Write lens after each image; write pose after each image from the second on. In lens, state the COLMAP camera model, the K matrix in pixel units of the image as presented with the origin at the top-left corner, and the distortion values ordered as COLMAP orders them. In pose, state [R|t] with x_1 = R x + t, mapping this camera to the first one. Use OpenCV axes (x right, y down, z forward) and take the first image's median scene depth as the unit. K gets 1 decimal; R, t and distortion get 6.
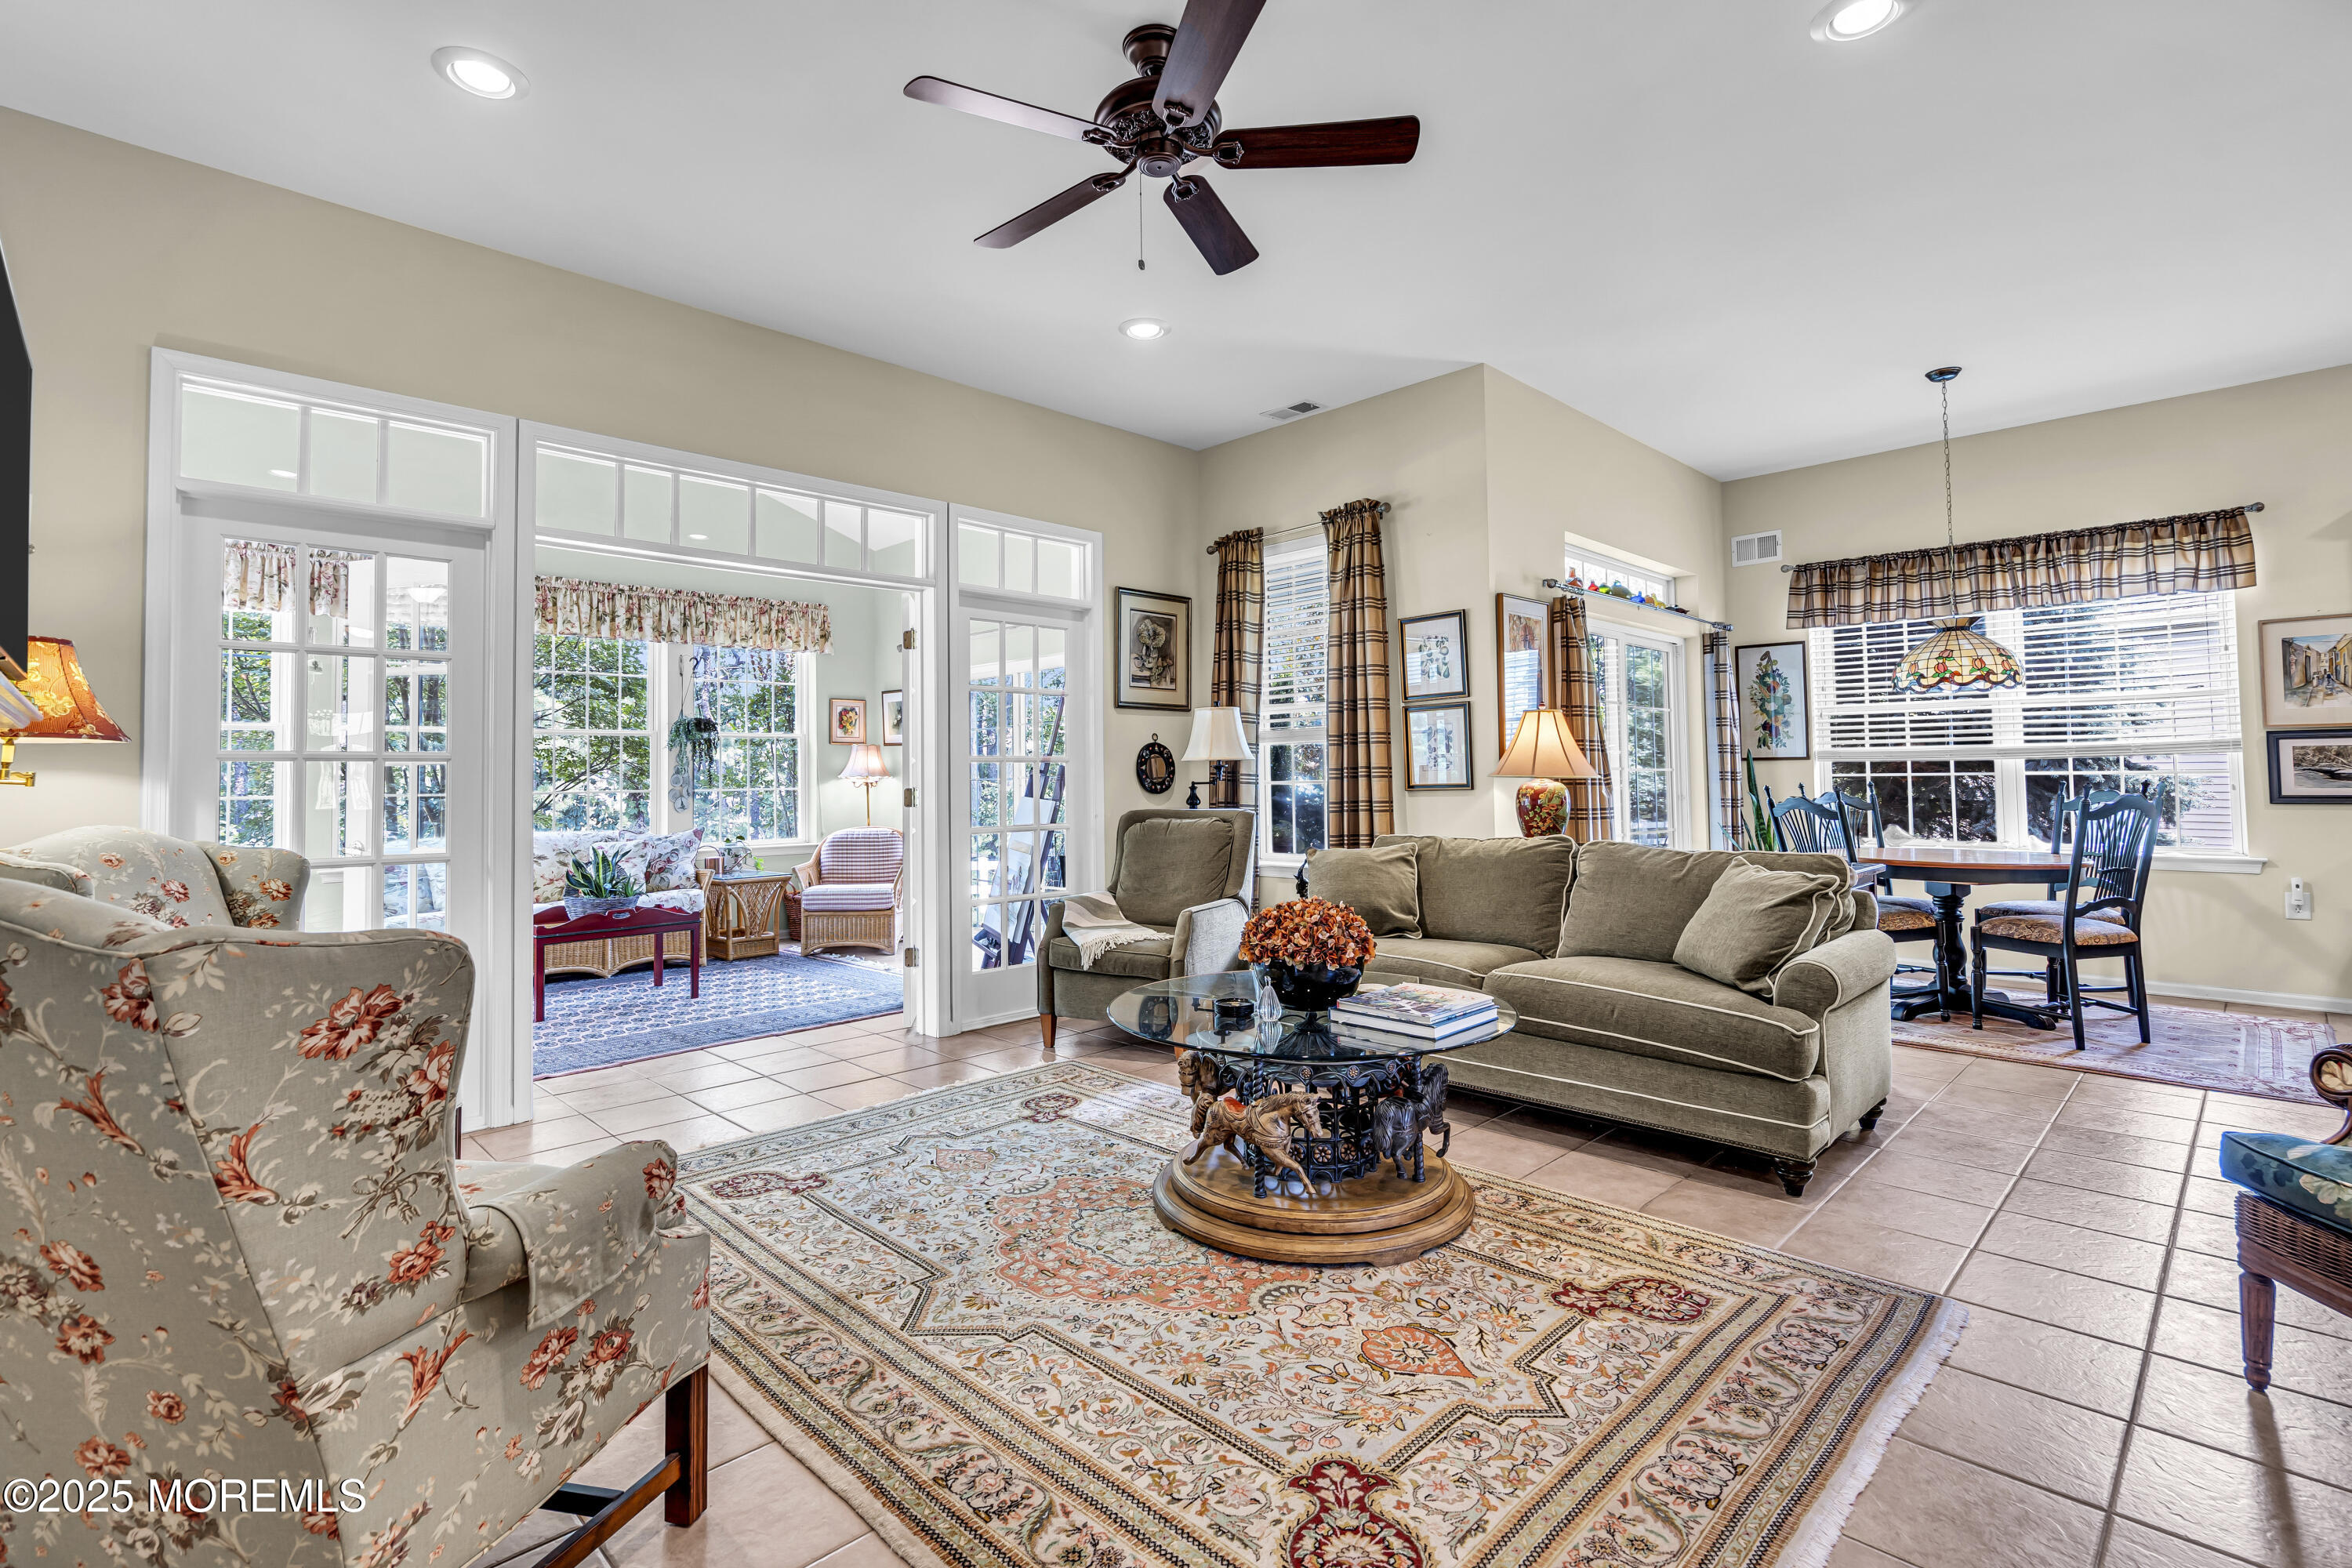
lens RADIAL K [[1085.6, 0, 1173.7], [0, 1085.6, 740.3], [0, 0, 1]] dist [-0.001712, 0.000574]
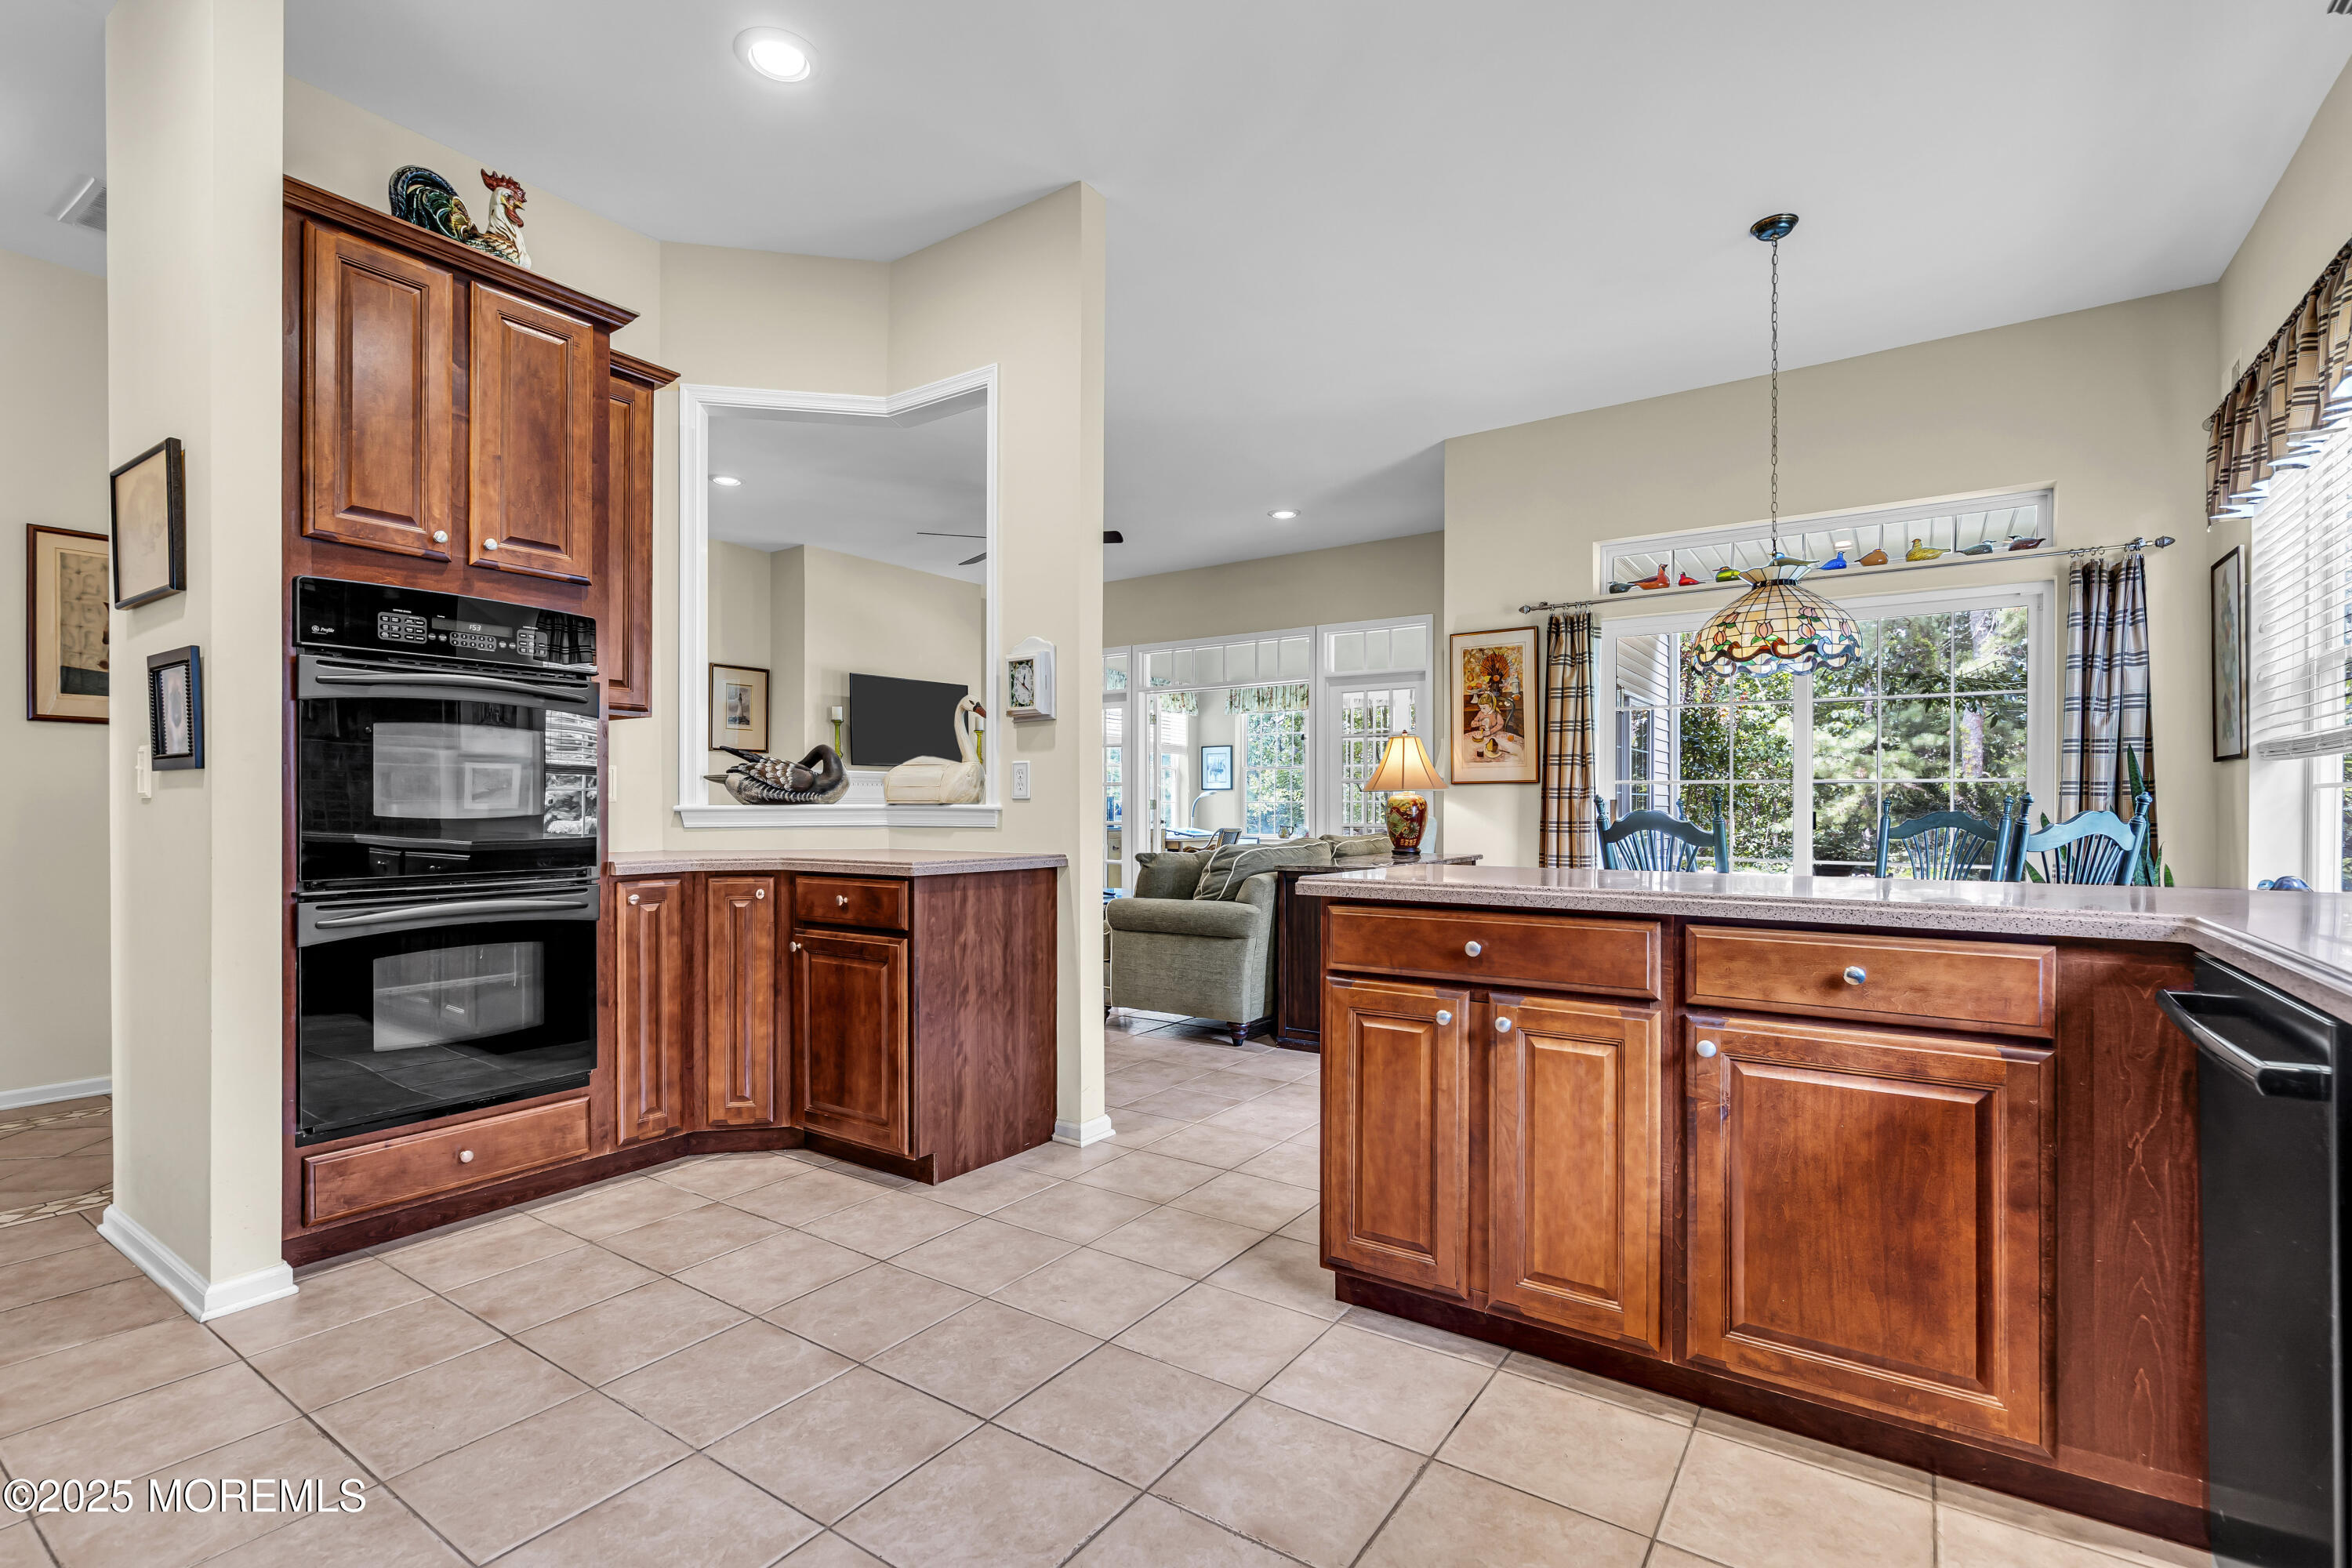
lens RADIAL K [[1070.5, 0, 1171.6], [0, 1070.5, 802.1], [0, 0, 1]] dist [-0.000109, 0.000081]
pose [[0.188111, 0.007564, -0.982119, 1.407516], [0.034152, 0.999315, 0.014238, 0.019112], [0.981554, -0.036220, 0.187723, 0.485170]]
